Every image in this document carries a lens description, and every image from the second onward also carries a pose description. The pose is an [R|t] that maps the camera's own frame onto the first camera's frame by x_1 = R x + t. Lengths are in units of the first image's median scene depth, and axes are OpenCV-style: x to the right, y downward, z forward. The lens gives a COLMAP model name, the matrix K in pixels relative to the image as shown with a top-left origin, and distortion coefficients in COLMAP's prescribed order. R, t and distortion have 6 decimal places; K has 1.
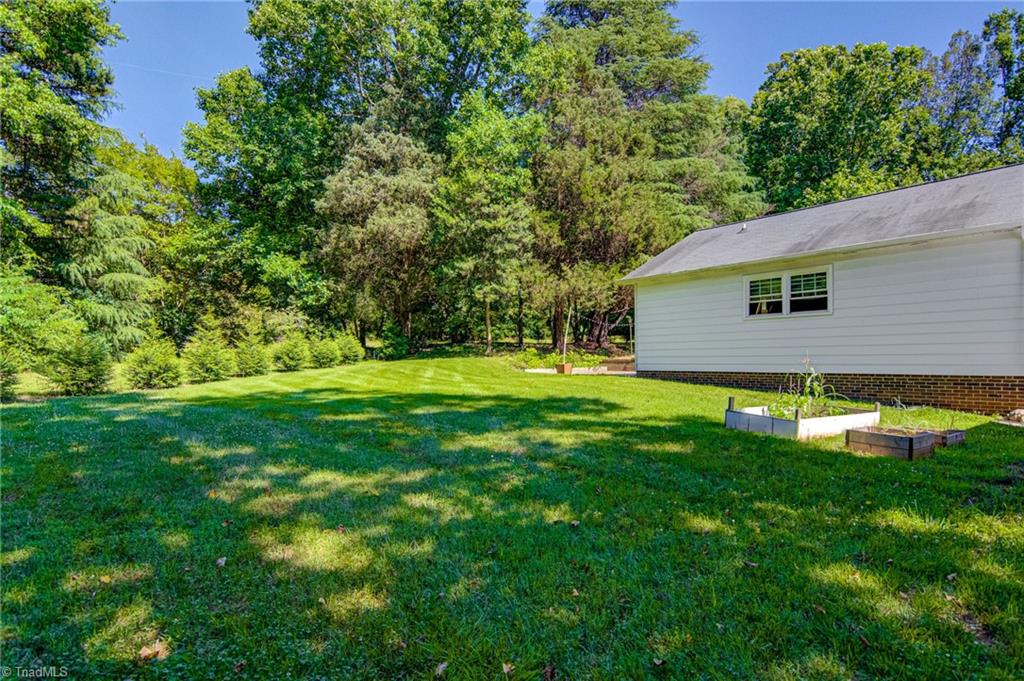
lens RADIAL K [[535.1, 0, 513.6], [0, 535.1, 342.6], [0, 0, 1]] dist [0.024523, -0.021564]
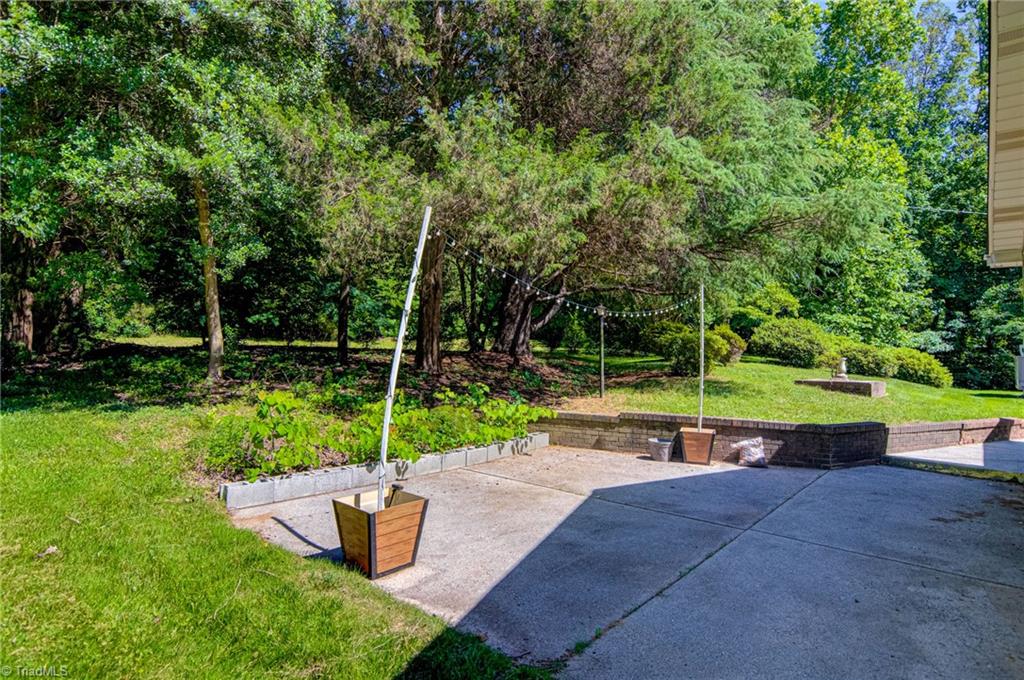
lens RADIAL K [[534.9, 0, 512.0], [0, 534.9, 340.0], [0, 0, 1]] dist [0.001122, -0.001898]
pose [[0.983133, 0.034802, 0.179549, 0.062608], [-0.033942, 0.999393, -0.007859, -0.010657], [-0.179713, 0.001632, 0.983718, 0.485114]]
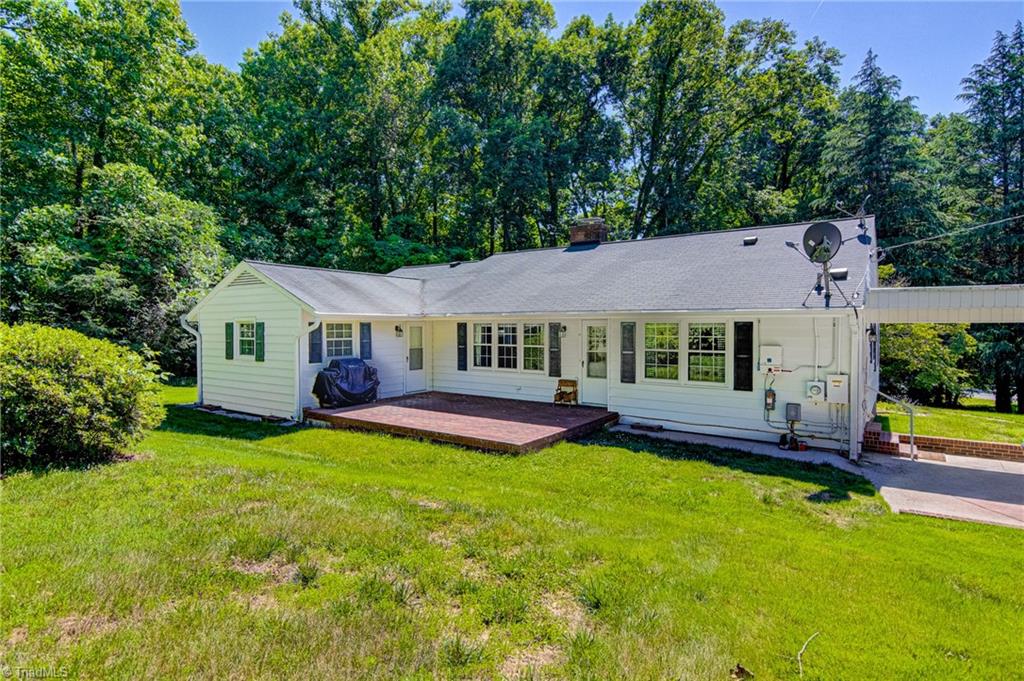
lens RADIAL K [[535.1, 0, 513.6], [0, 535.1, 342.6], [0, 0, 1]] dist [0.024523, -0.021564]
pose [[-0.278868, -0.029284, 0.959883, 0.452822], [-0.035718, 0.999160, 0.020106, -0.032474], [-0.959665, -0.028678, -0.279679, 1.021075]]
